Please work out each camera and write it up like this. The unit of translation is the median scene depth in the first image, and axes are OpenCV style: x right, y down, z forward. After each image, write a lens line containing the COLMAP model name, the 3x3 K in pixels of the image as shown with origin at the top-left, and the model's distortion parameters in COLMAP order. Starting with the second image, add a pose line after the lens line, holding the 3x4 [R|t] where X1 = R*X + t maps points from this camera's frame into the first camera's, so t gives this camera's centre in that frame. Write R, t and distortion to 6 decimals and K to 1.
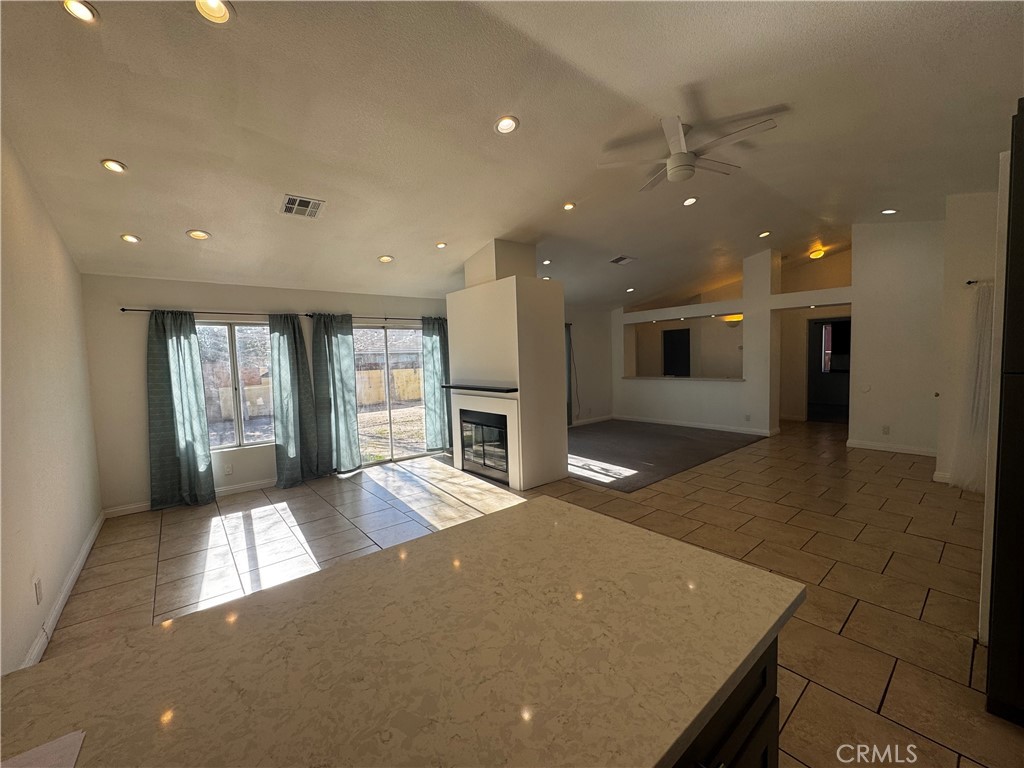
lens RADIAL K [[411.5, 0, 511.6], [0, 411.5, 384.7], [0, 0, 1]] dist [-0.000893, -0.001483]
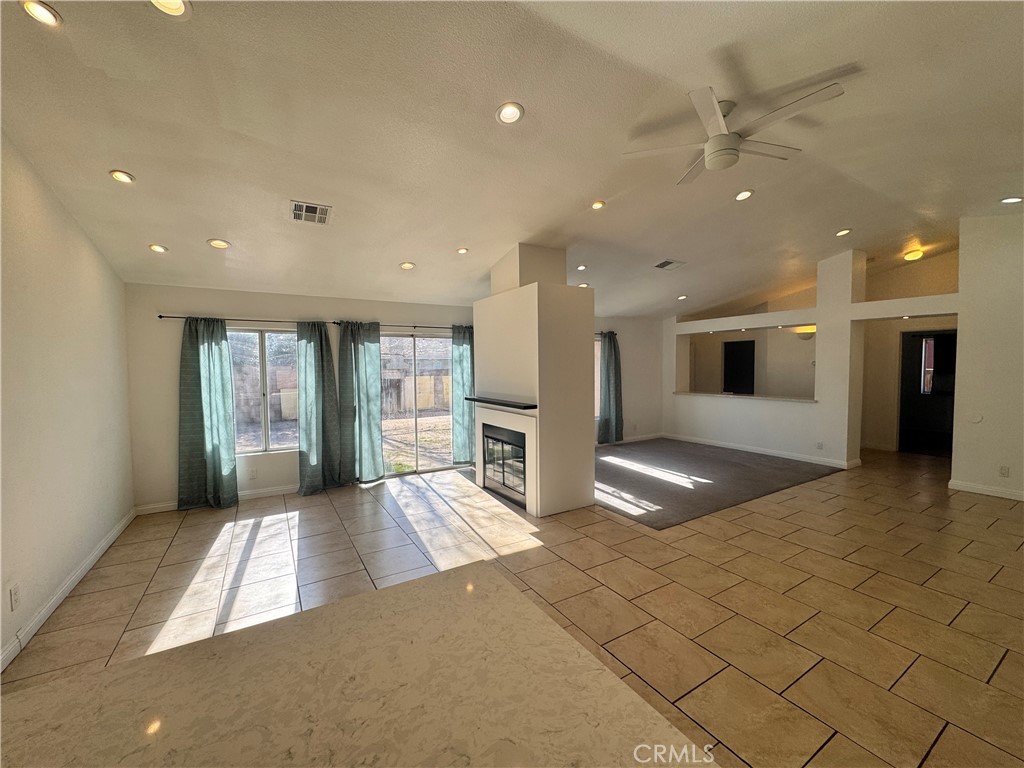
lens RADIAL K [[411.5, 0, 512.1], [0, 411.5, 383.7], [0, 0, 1]] dist [-0.000893, -0.001483]
pose [[0.989263, 0.029553, -0.143129, 0.086510], [-0.032398, 0.999320, -0.017587, -0.019393], [0.142512, 0.022035, 0.989548, 0.083025]]
